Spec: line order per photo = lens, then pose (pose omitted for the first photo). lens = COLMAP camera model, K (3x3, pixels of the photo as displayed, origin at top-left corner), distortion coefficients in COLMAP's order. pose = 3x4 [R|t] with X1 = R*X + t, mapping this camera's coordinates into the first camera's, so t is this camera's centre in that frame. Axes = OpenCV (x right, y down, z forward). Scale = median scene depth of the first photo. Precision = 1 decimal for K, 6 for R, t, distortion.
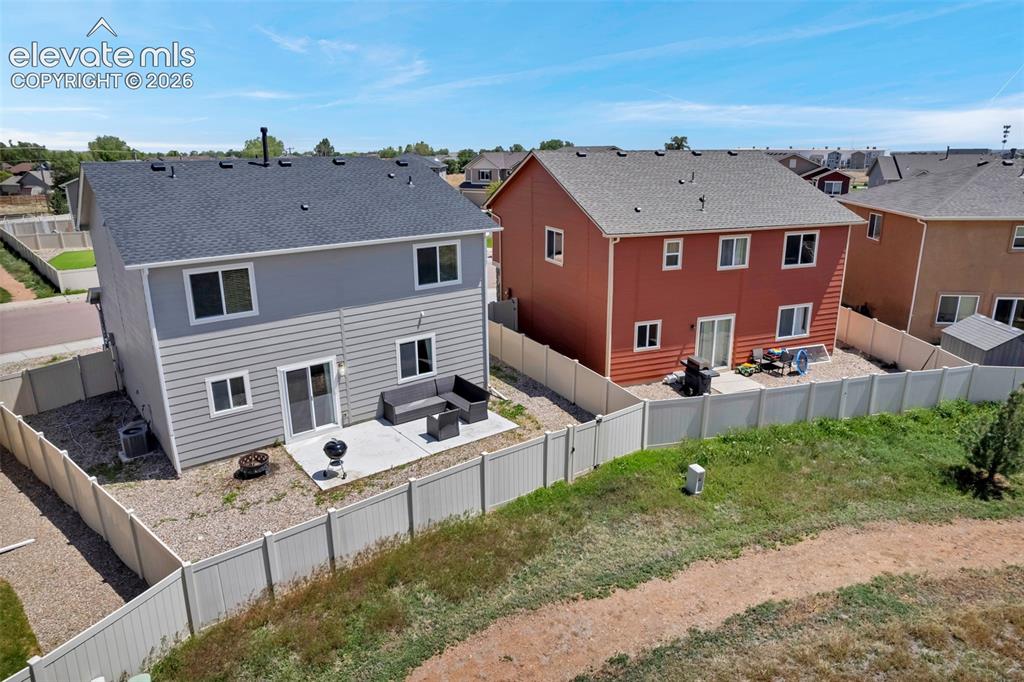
lens RADIAL K [[659.7, 0, 507.0], [0, 659.7, 344.4], [0, 0, 1]] dist [-0.072205, 0.057578]
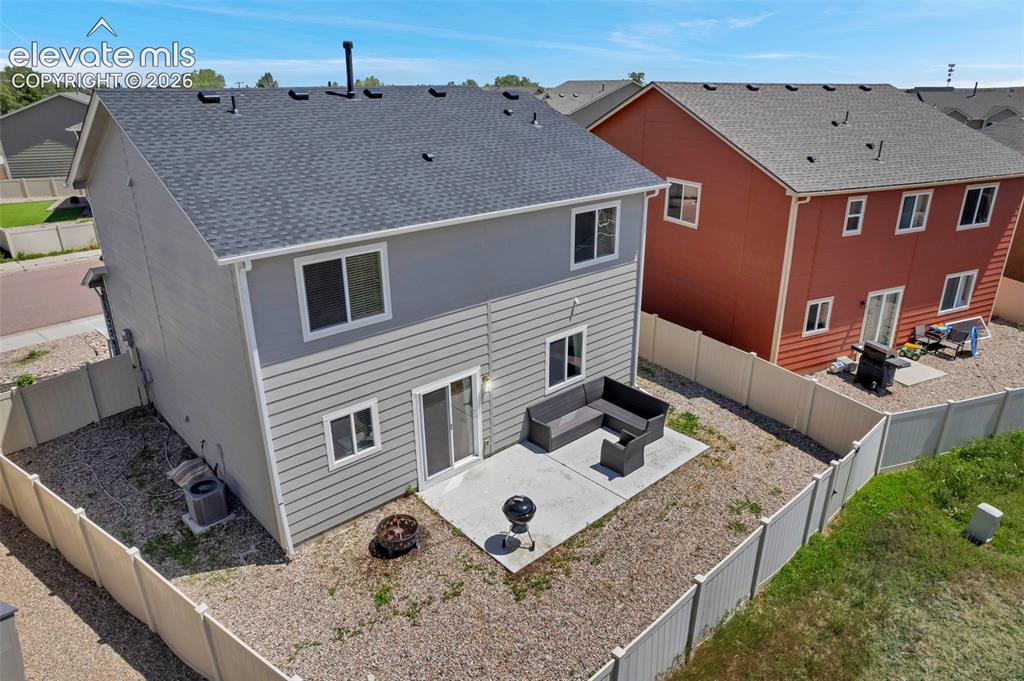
lens RADIAL K [[659.7, 0, 507.0], [0, 659.7, 343.9], [0, 0, 1]] dist [-0.072205, 0.057578]
pose [[0.996668, -0.024713, 0.077726, -0.265473], [0.017816, 0.995942, 0.088213, -0.065480], [-0.079591, -0.086534, 0.993064, 0.257323]]
